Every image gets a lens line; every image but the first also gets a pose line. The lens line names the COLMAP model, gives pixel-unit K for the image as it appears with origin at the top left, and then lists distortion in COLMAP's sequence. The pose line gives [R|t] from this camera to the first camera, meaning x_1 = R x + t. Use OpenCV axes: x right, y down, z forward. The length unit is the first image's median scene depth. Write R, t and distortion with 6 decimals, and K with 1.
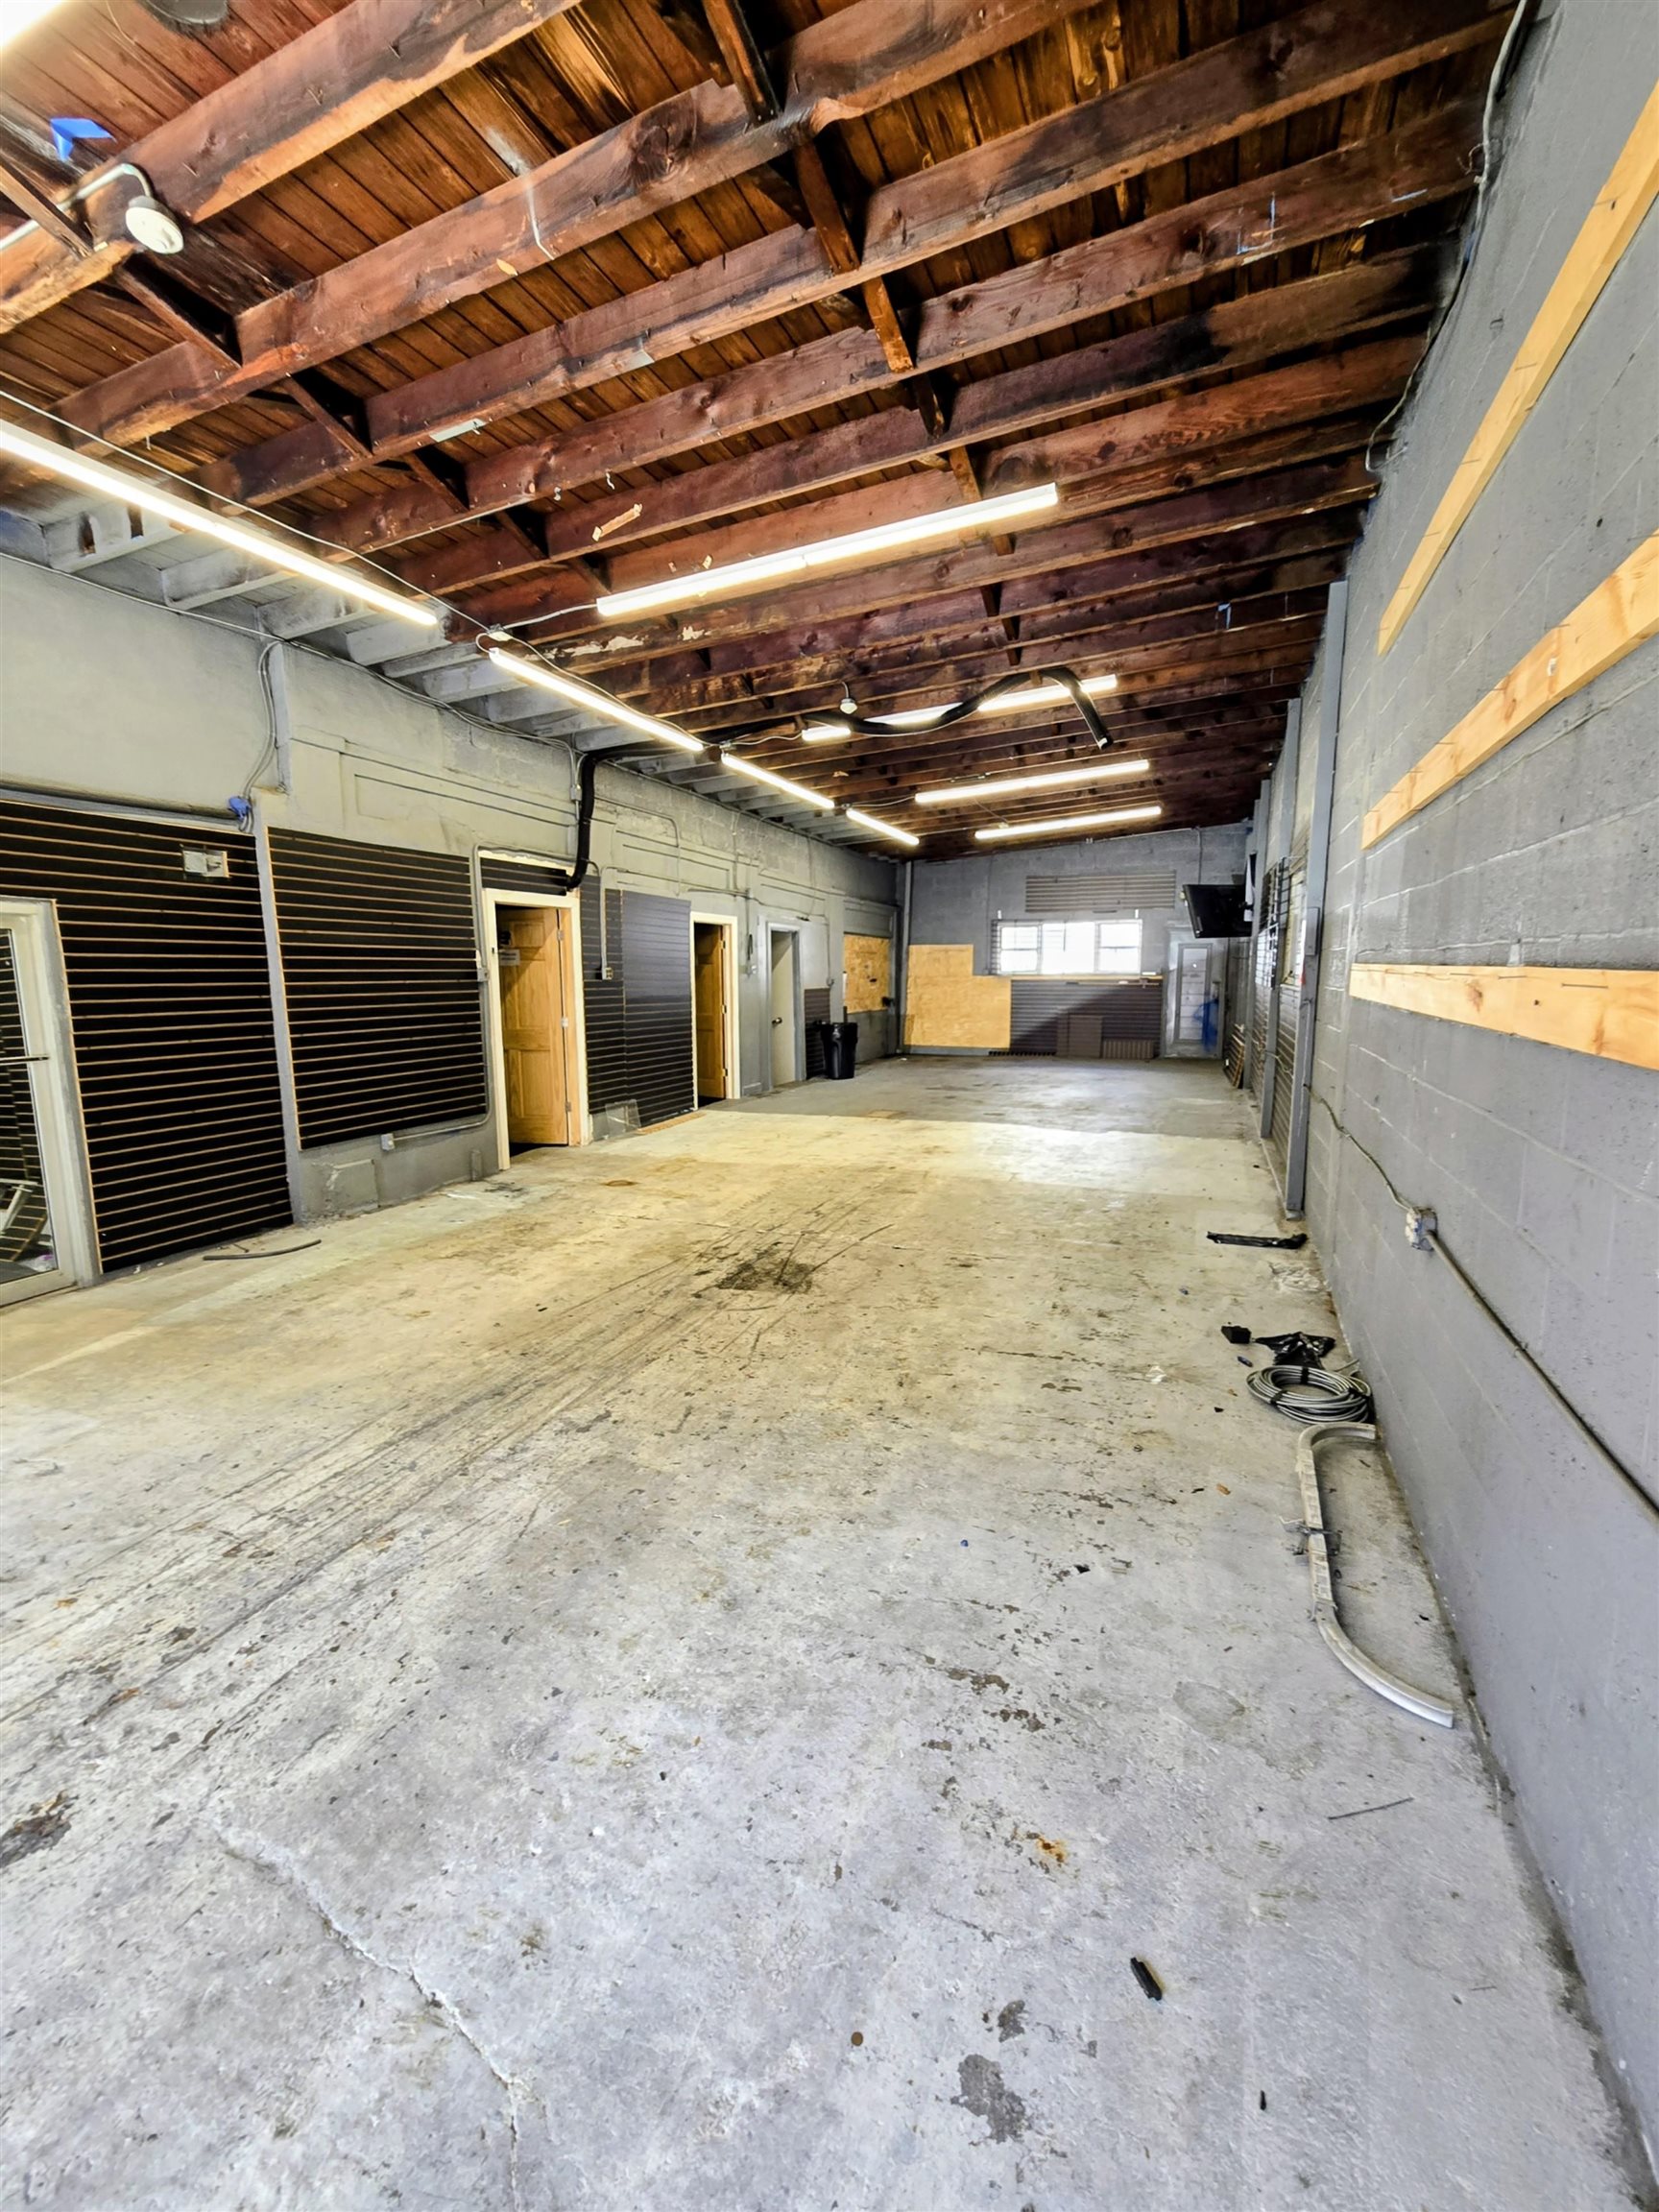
lens RADIAL K [[933.0, 0, 807.9], [0, 933.0, 1099.8], [0, 0, 1]] dist [-0.000376, 0.000745]
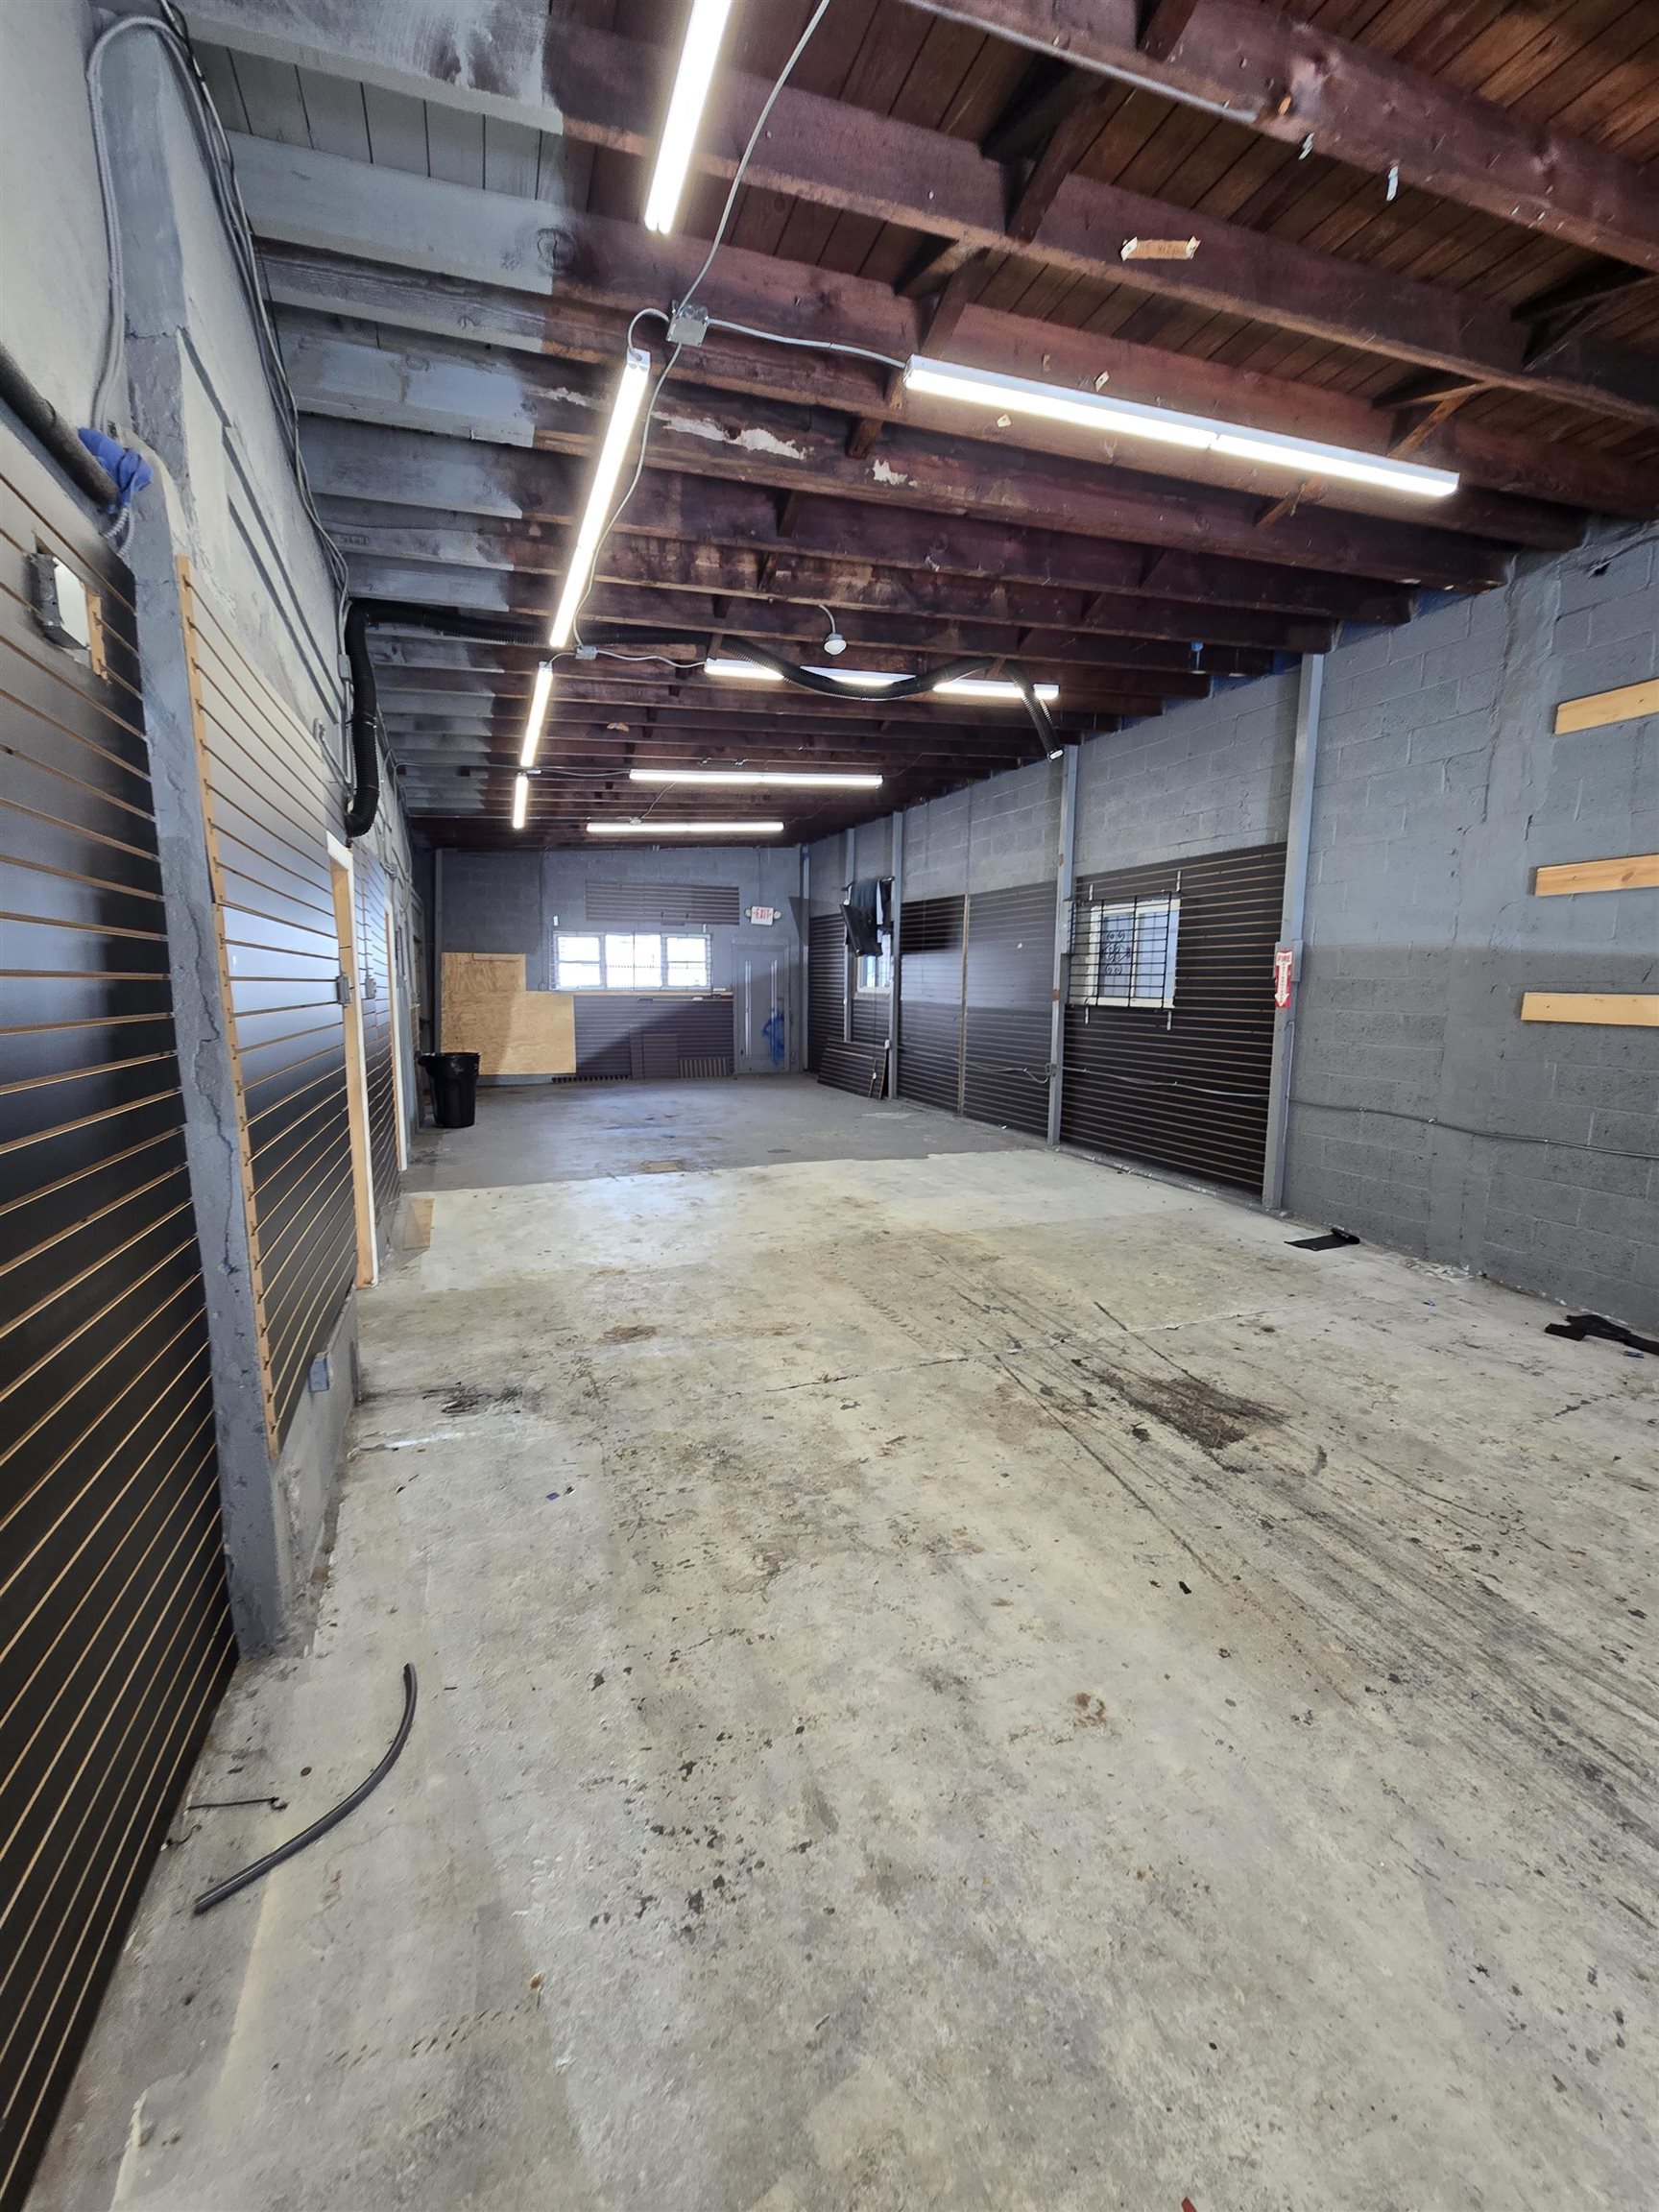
lens RADIAL K [[933.0, 0, 807.9], [0, 933.0, 1099.8], [0, 0, 1]] dist [-0.000376, 0.000745]
pose [[0.717135, -0.071692, 0.693237, -0.717783], [0.081745, 0.996482, 0.018489, -0.086938], [-0.692123, 0.043410, 0.720473, 0.646915]]
